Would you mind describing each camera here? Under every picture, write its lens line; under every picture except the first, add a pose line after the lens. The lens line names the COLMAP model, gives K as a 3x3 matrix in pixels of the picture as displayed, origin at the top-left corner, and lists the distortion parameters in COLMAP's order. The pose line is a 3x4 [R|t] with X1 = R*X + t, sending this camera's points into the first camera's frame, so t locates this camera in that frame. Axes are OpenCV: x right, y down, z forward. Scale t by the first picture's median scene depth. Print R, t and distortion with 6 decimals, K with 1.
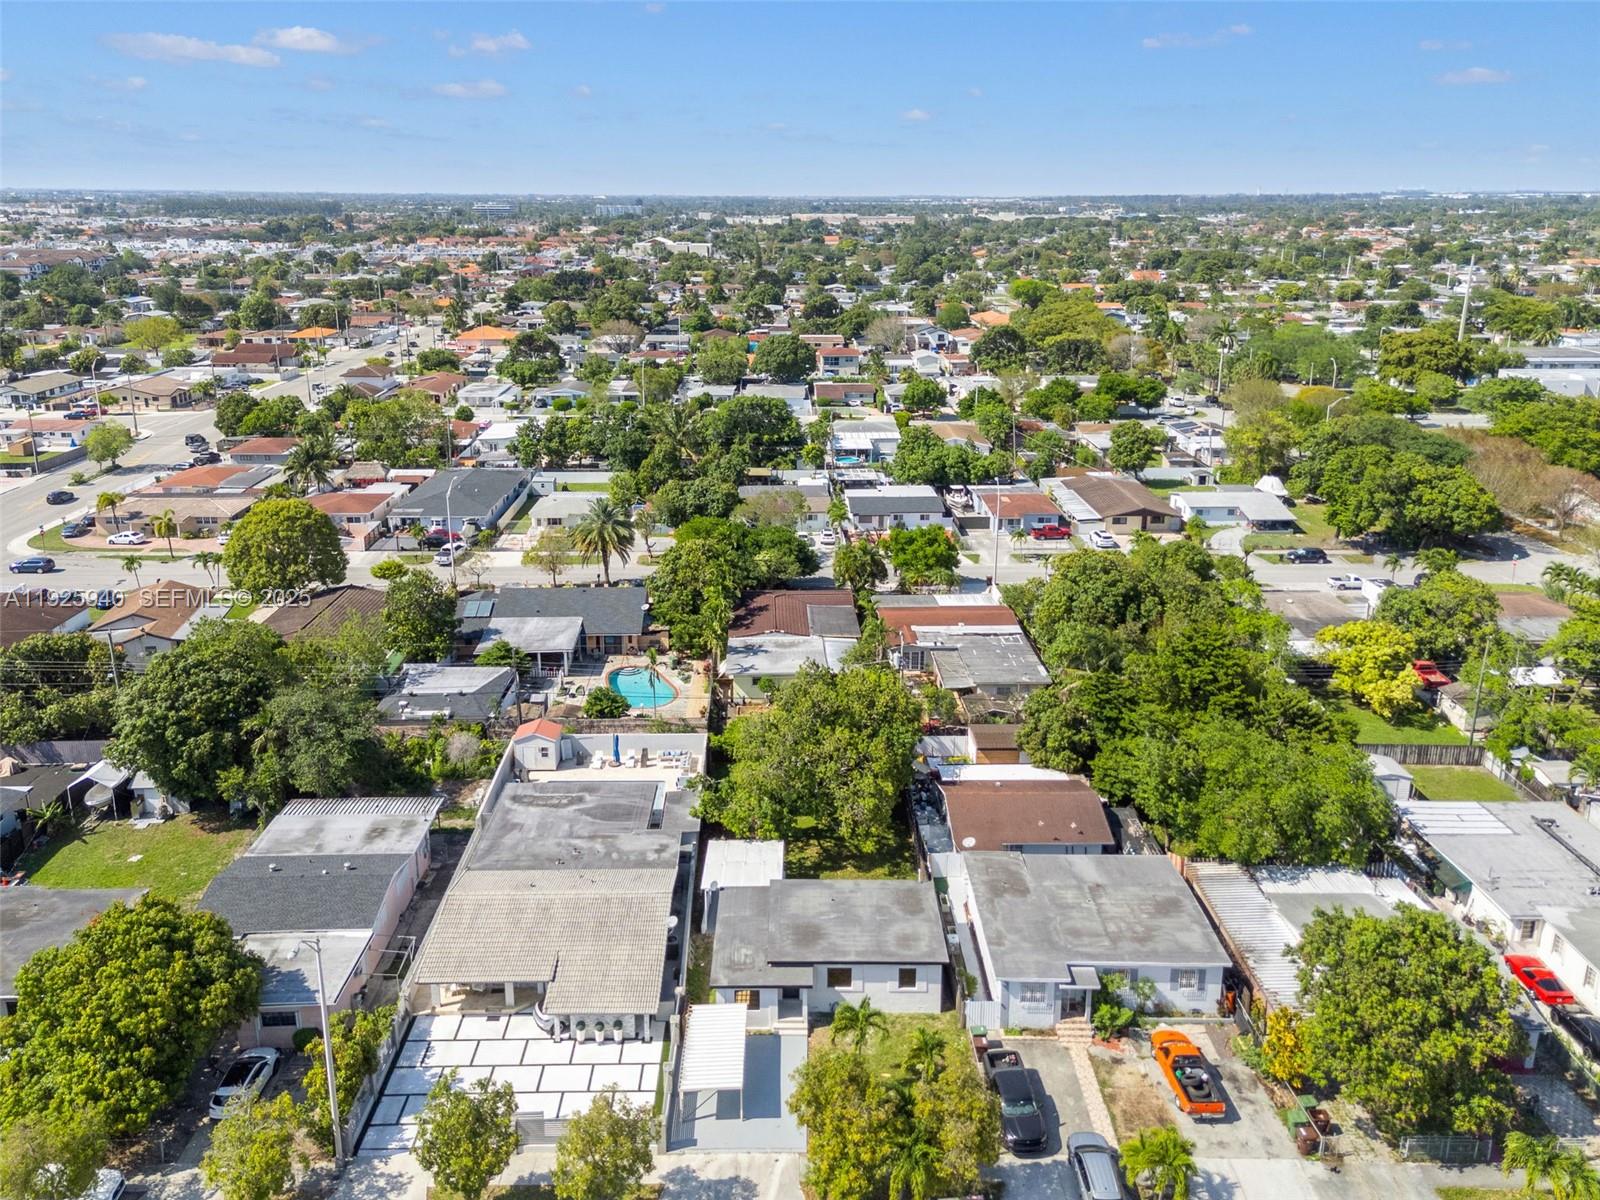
lens RADIAL K [[1181.1, 0, 800.2], [0, 1181.1, 597.9], [0, 0, 1]] dist [0.040832, 0.000889]
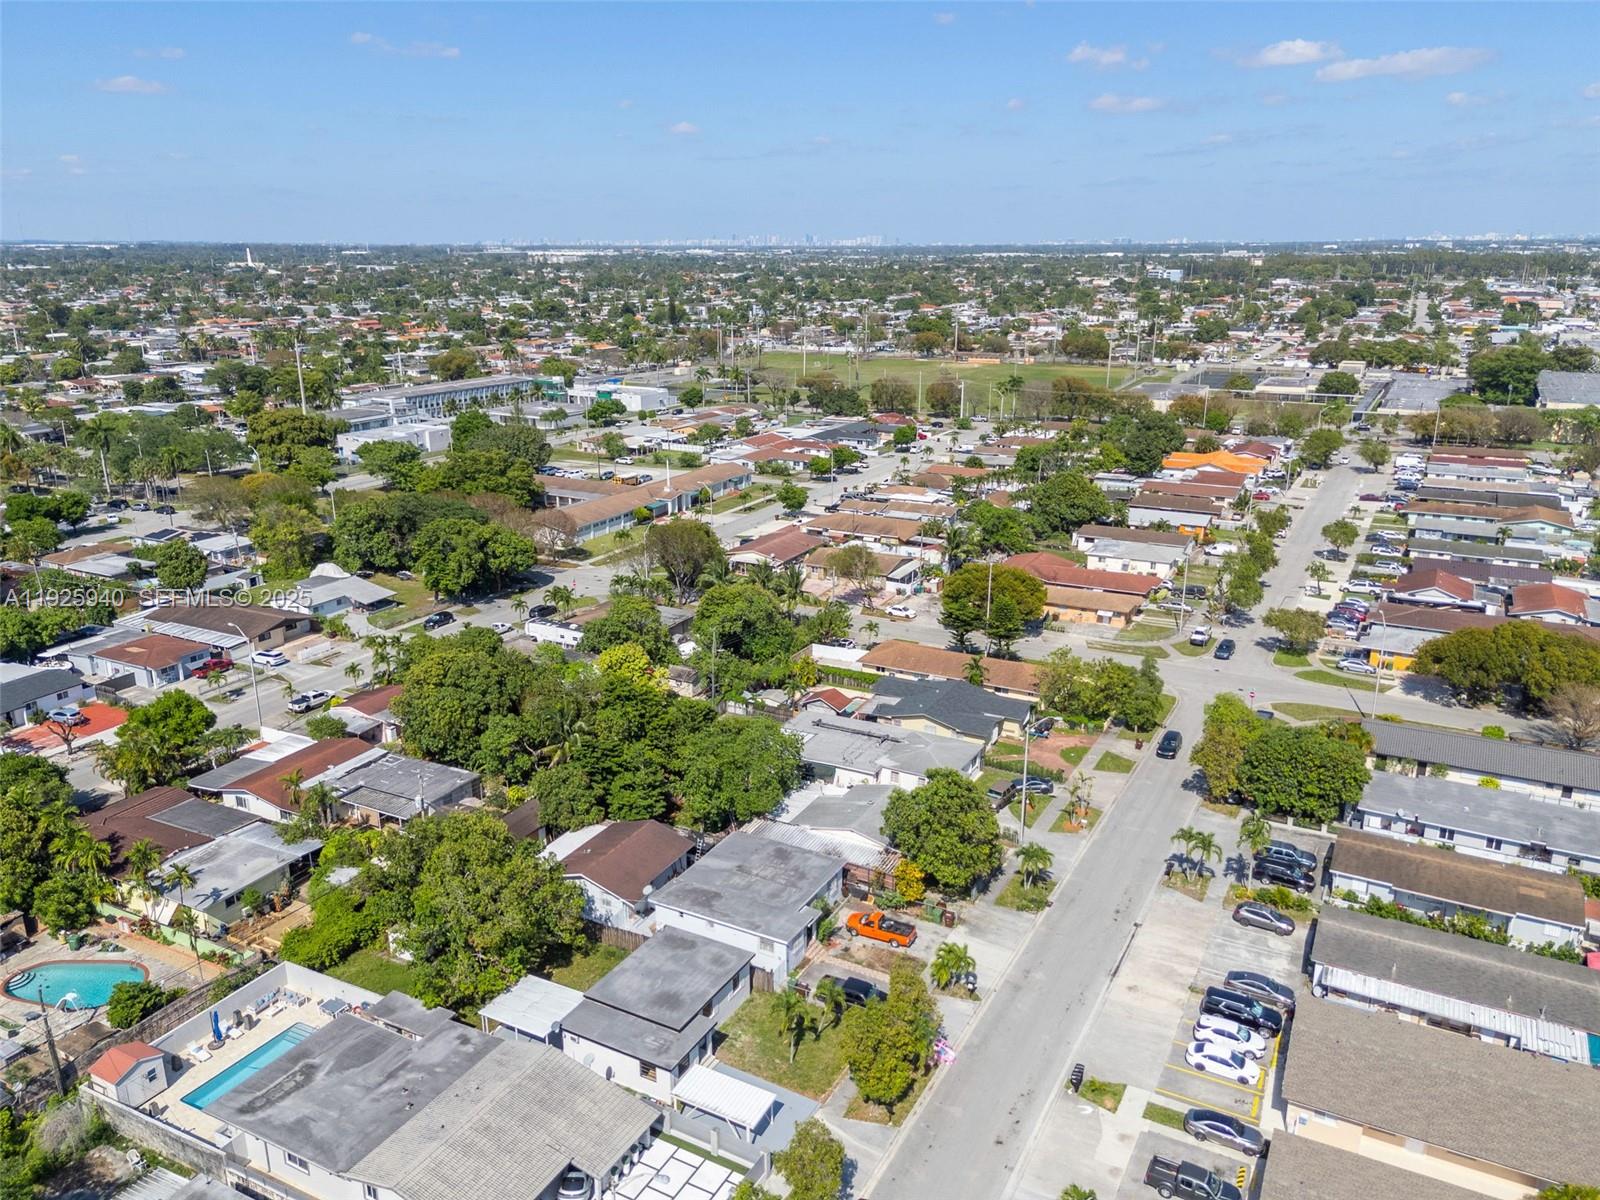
lens RADIAL K [[1181.1, 0, 799.5], [0, 1181.1, 601.5], [0, 0, 1]] dist [0.040832, 0.000889]
pose [[0.476755, -0.256951, 0.840643, -0.376085], [0.284514, 0.949952, 0.129006, -0.098595], [-0.831719, 0.177671, 0.526001, 0.077624]]
